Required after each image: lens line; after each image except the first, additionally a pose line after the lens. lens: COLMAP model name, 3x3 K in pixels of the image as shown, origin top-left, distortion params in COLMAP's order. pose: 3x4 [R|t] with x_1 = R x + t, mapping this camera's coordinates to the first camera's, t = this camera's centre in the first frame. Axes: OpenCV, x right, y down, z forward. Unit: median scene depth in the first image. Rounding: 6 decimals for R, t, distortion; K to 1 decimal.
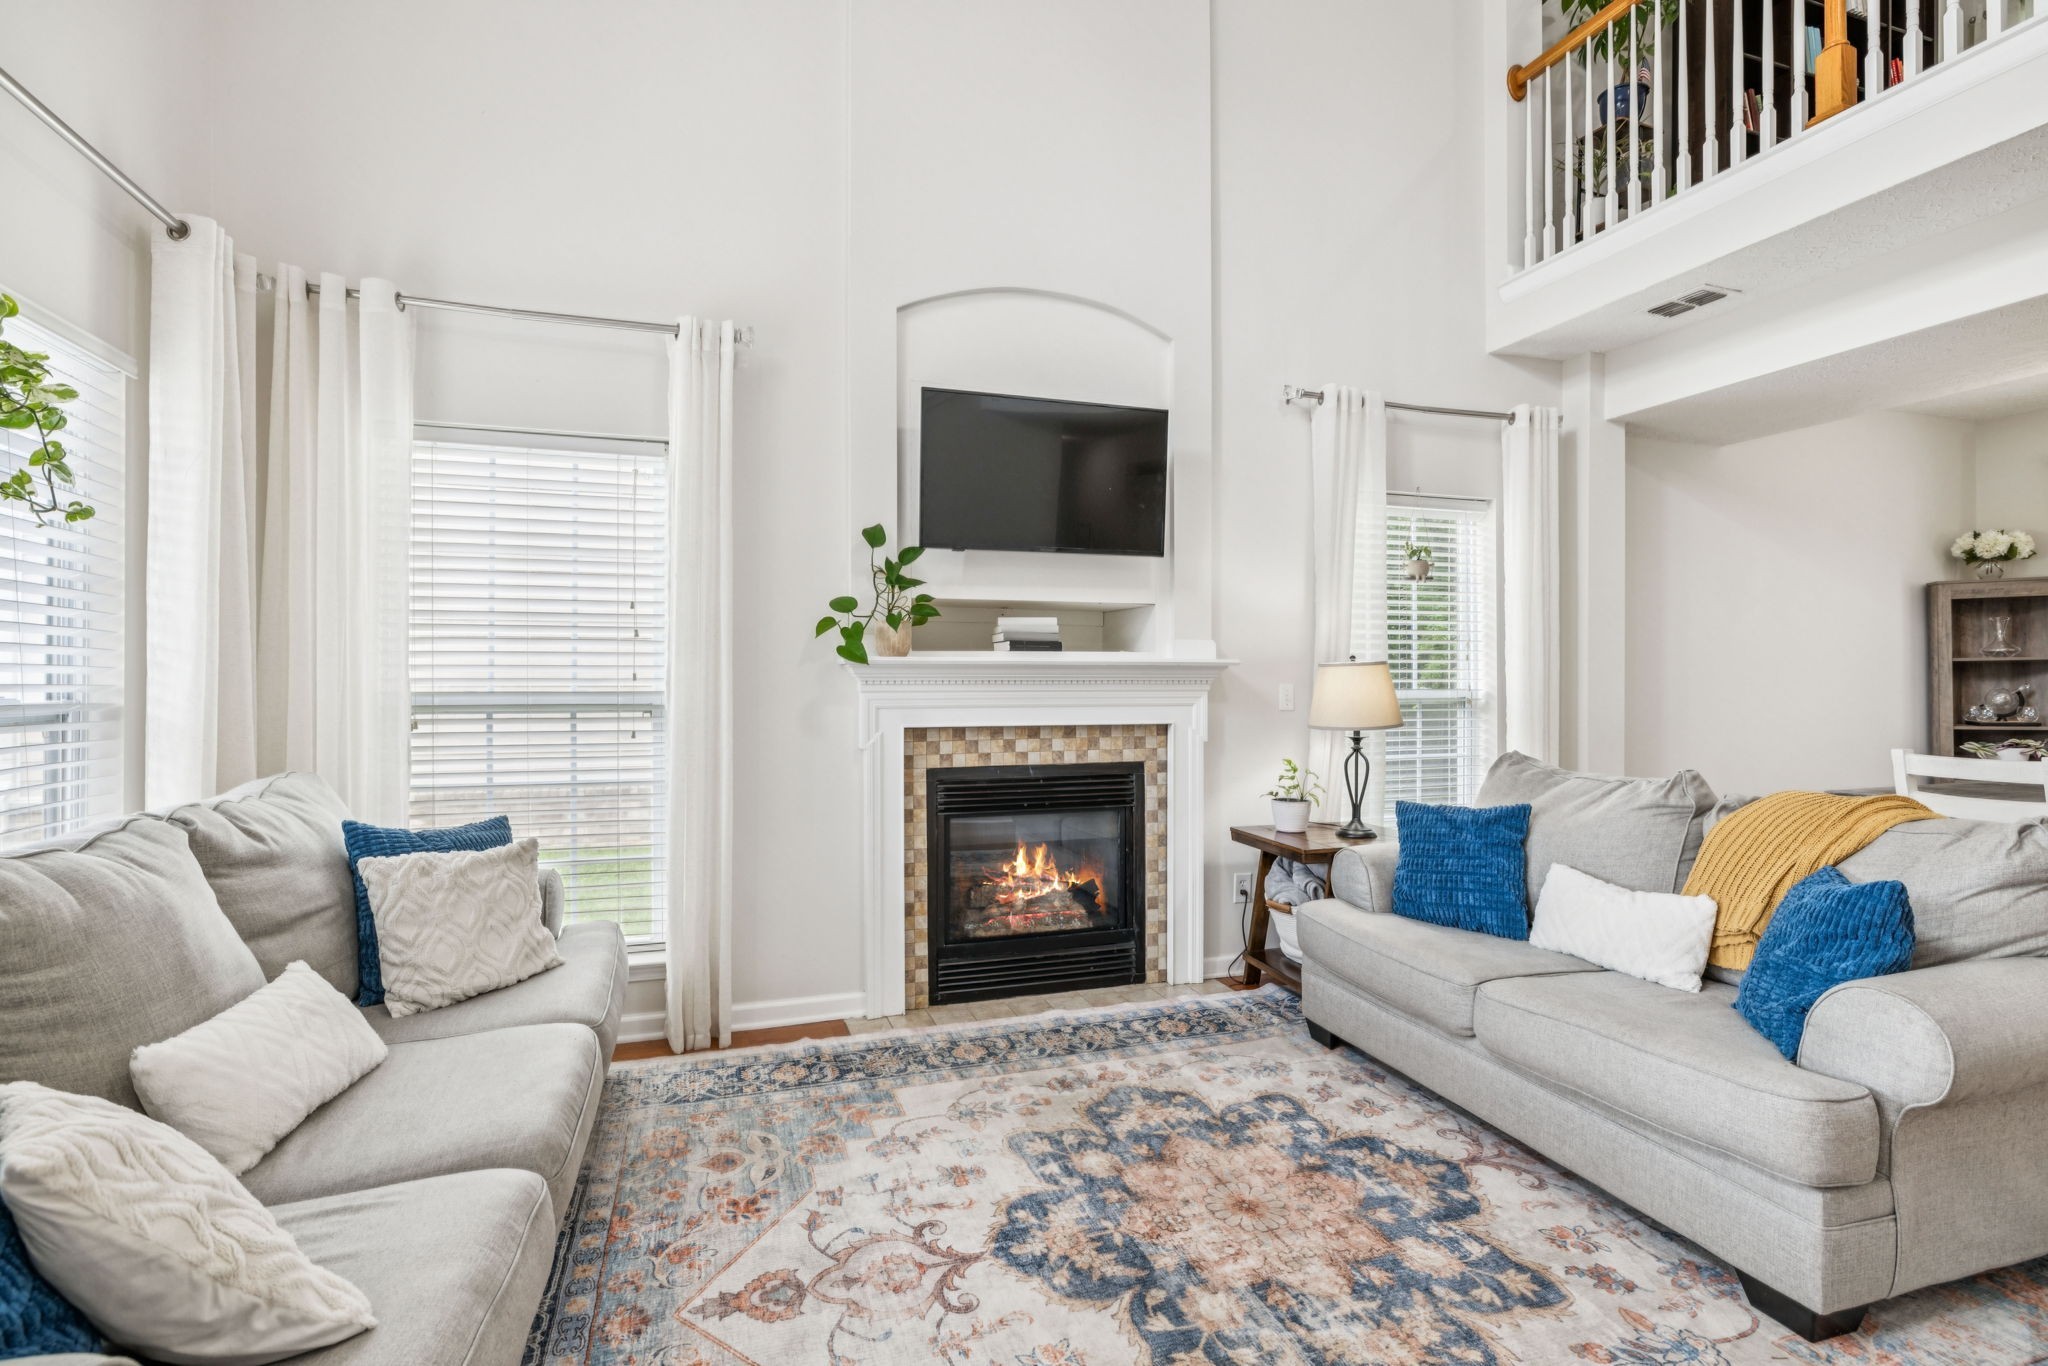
lens RADIAL K [[961.1, 0, 1024.1], [0, 961.1, 678.0], [0, 0, 1]] dist [-0.006610, 0.000898]
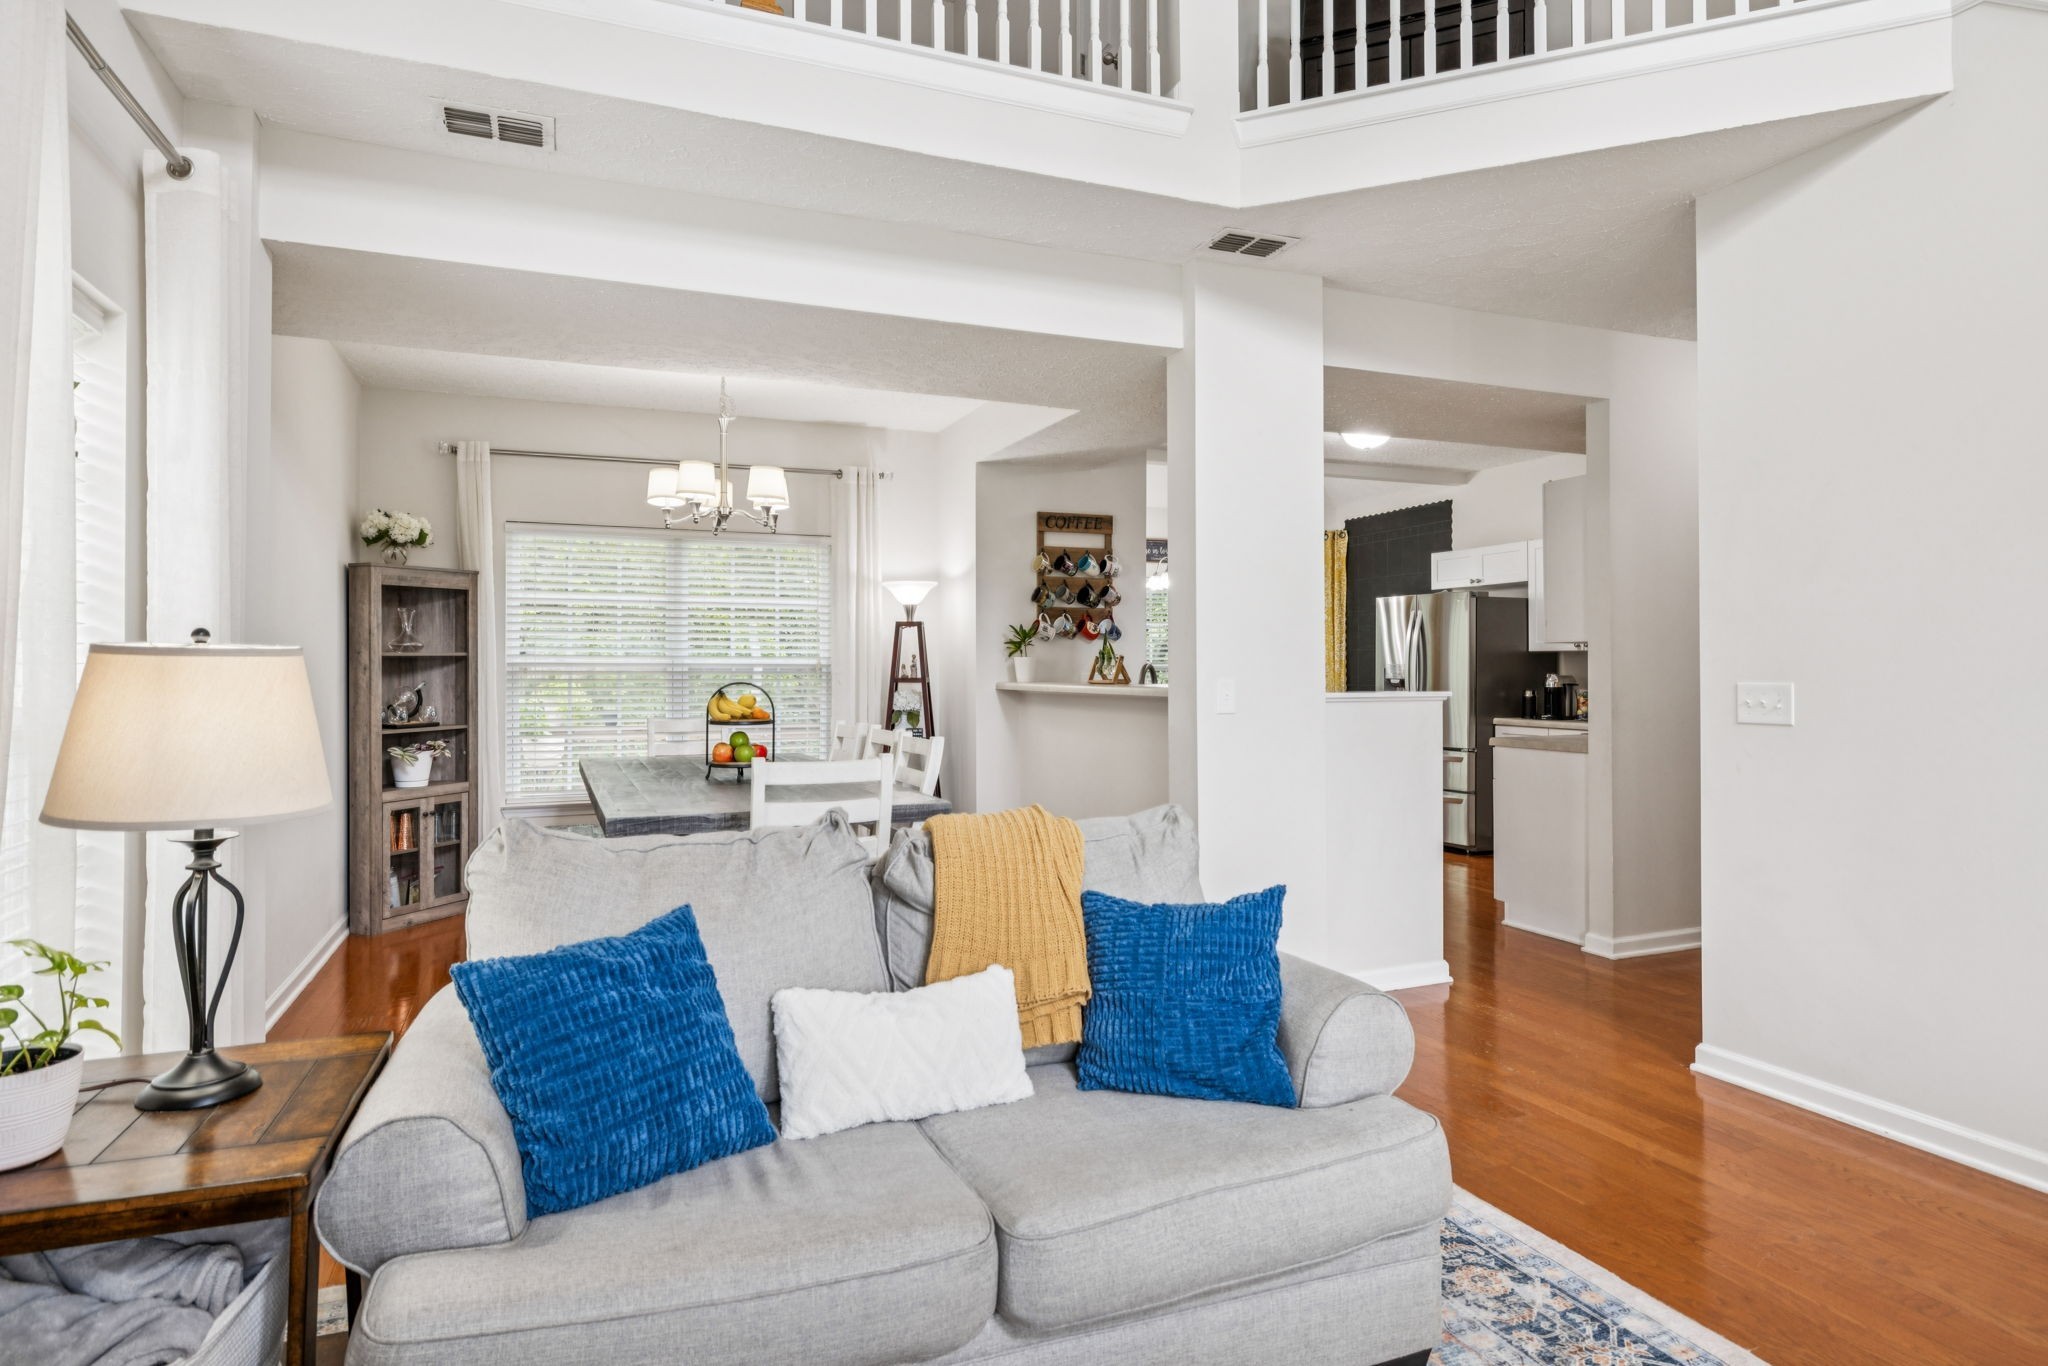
lens RADIAL K [[1134.5, 0, 1018.9], [0, 1134.5, 669.9], [0, 0, 1]] dist [-0.005681, -0.001136]
pose [[-0.063079, 0.000815, 0.998008, -0.145303], [-0.002586, 0.999996, -0.000980, -0.007873], [-0.998005, -0.002642, -0.063077, 0.763230]]
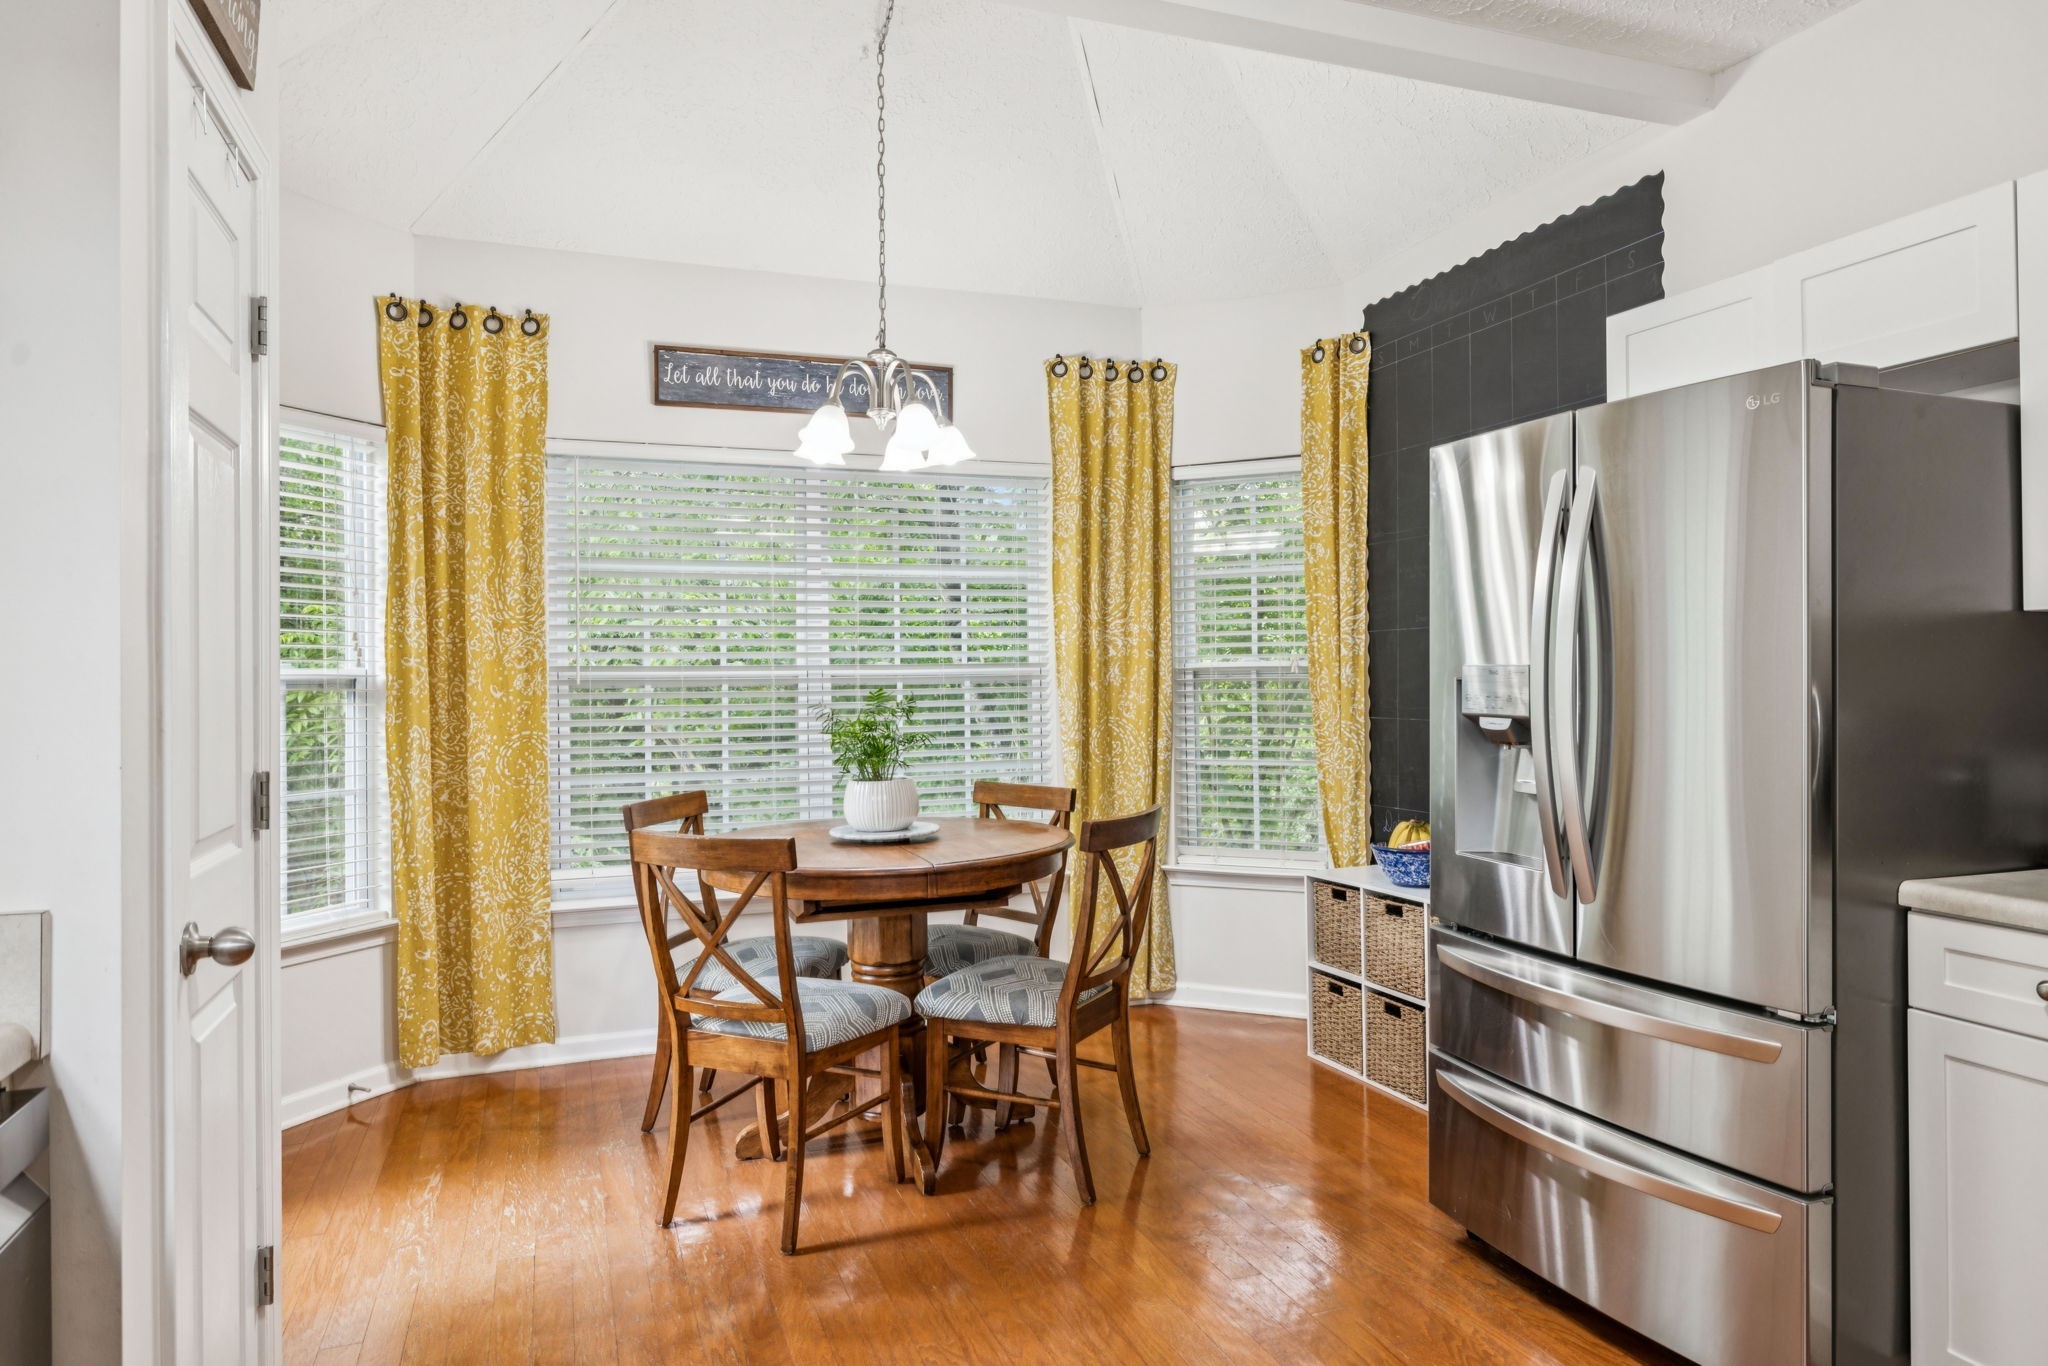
lens RADIAL K [[1291.5, 0, 1015.1], [0, 1291.5, 672.5], [0, 0, 1]] dist [-0.005846, 0.001973]
pose [[-0.031946, 0.002662, 0.999486, 1.418819], [0.000831, 0.999996, -0.002636, -0.017589], [-0.999489, 0.000746, -0.031948, 0.135822]]
